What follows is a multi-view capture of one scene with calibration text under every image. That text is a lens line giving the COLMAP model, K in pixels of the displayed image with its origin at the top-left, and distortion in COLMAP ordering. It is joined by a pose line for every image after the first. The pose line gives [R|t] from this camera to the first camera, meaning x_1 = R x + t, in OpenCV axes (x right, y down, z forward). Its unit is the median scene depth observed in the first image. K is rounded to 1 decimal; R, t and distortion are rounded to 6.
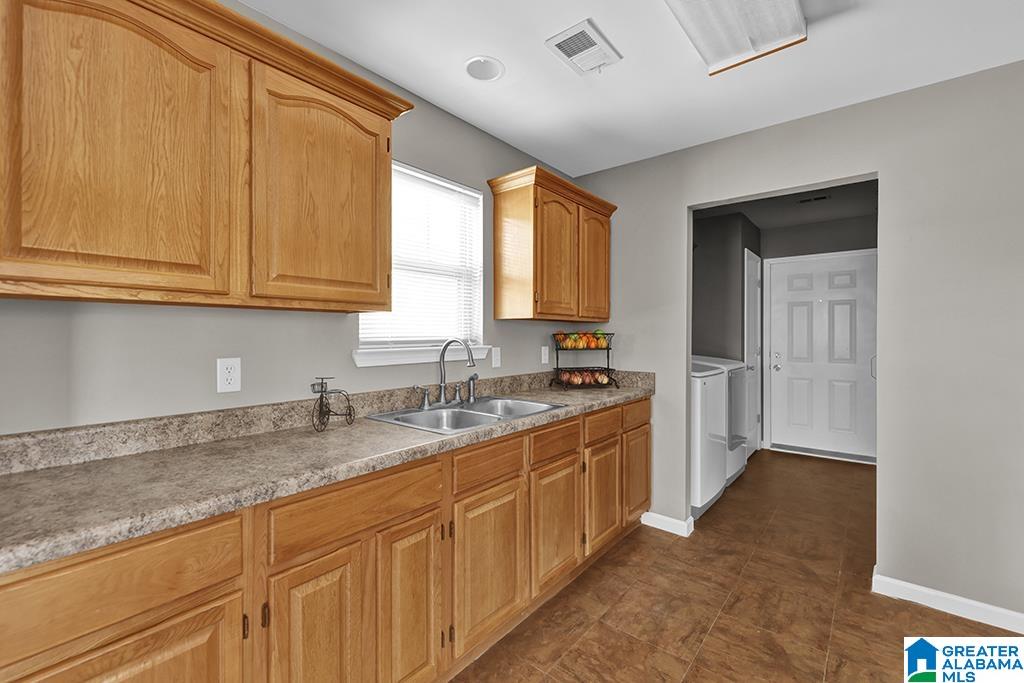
lens RADIAL K [[435.5, 0, 512.0], [0, 435.5, 341.5], [0, 0, 1]] dist [-0.009321, 0.000224]
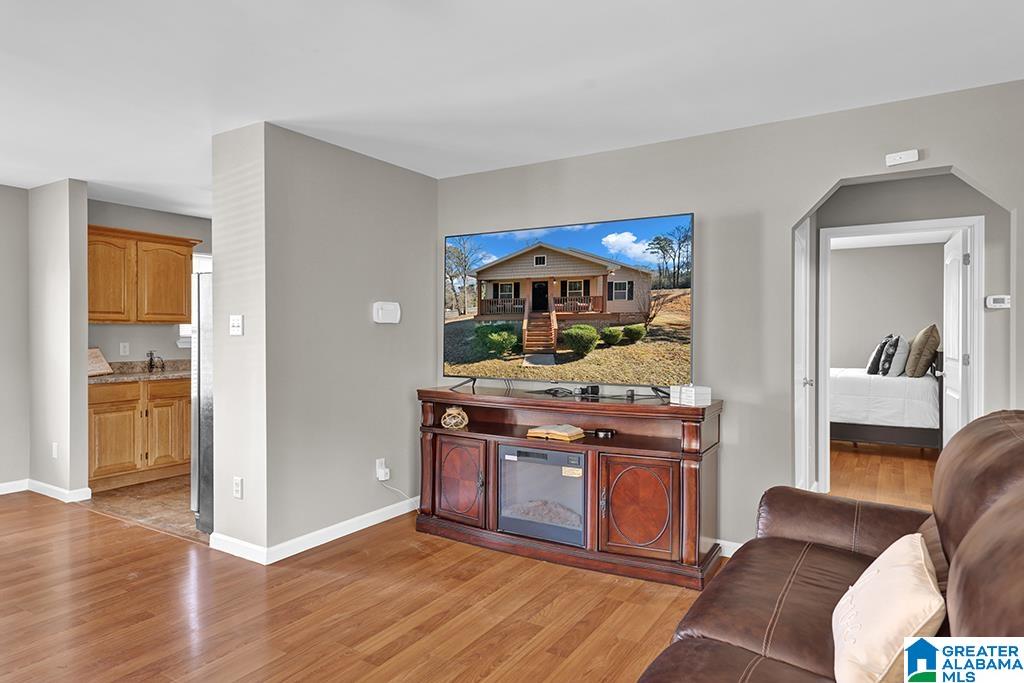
lens RADIAL K [[610.3, 0, 512.0], [0, 610.3, 341.5], [0, 0, 1]] dist [0.003527, 0.000887]
pose [[0.992444, -0.000098, 0.122702, 1.341148], [-0.000322, 0.999994, 0.003399, 0.018938], [-0.122701, -0.003412, 0.992438, -3.257408]]
